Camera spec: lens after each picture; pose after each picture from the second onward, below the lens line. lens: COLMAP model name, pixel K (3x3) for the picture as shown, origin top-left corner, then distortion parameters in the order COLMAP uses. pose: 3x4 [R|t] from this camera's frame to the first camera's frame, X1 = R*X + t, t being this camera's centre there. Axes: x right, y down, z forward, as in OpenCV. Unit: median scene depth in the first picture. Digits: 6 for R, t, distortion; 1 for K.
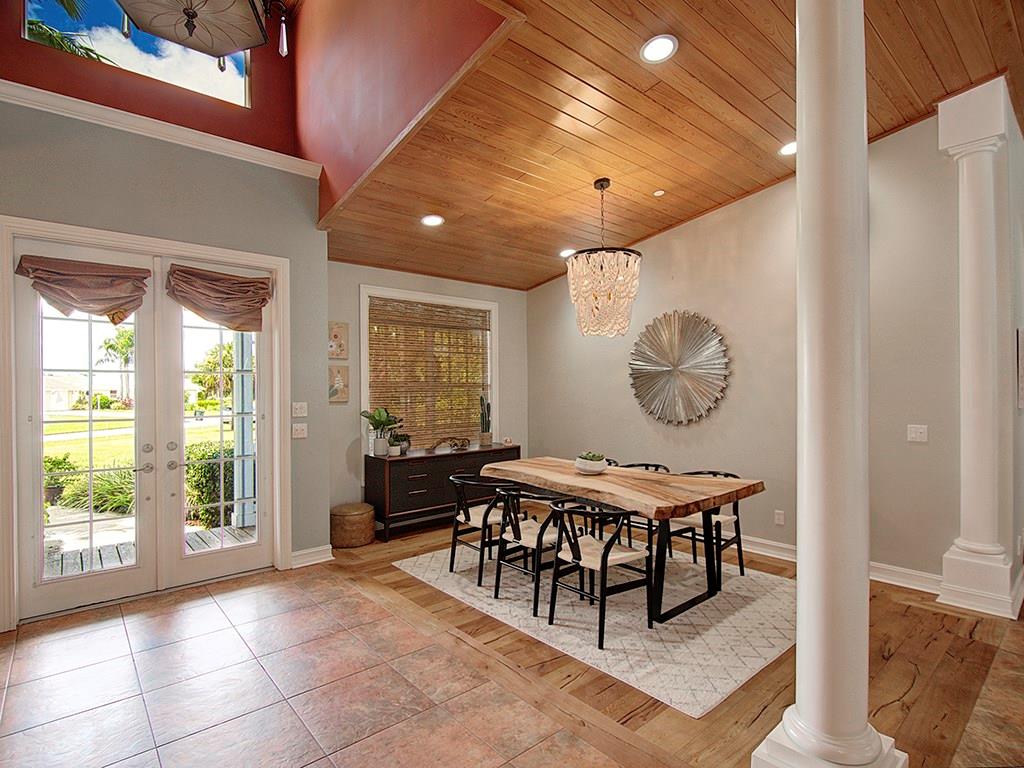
lens RADIAL K [[512.4, 0, 510.6], [0, 512.4, 390.7], [0, 0, 1]] dist [0.004672, -0.001071]
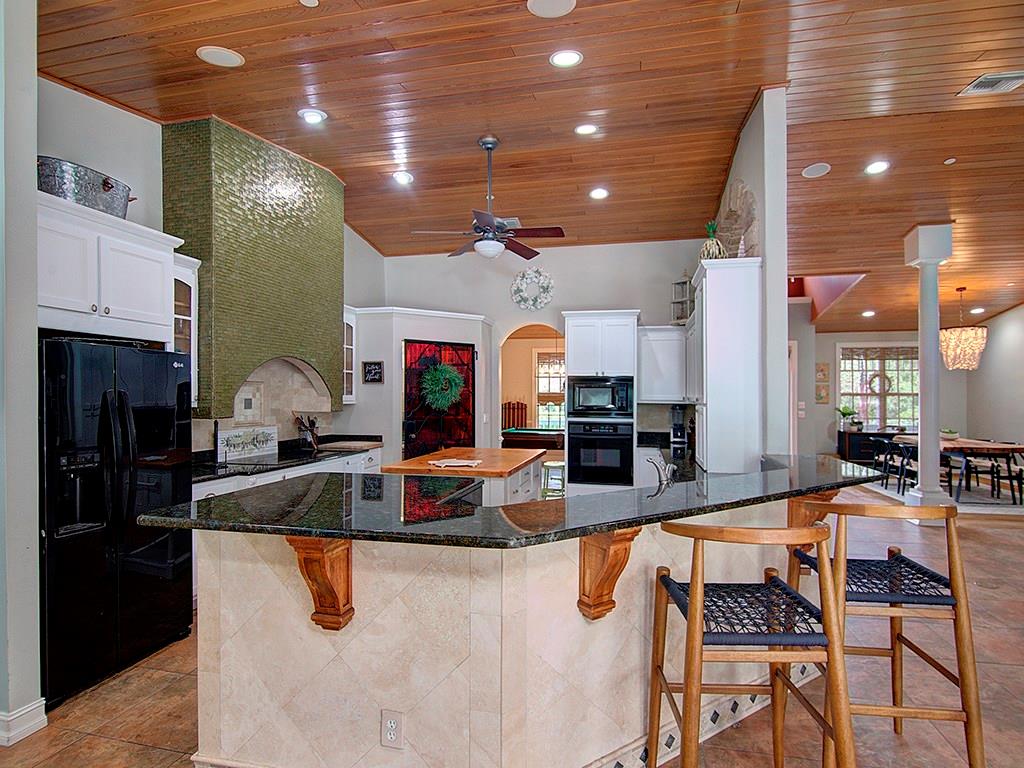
lens RADIAL K [[512.4, 0, 525.8], [0, 512.4, 392.1], [0, 0, 1]] dist [0.004672, -0.001071]
pose [[0.580897, 0.006867, -0.813948, 0.622903], [-0.005020, 0.999976, 0.004853, -0.022669], [0.813962, 0.001267, 0.580917, -1.114698]]
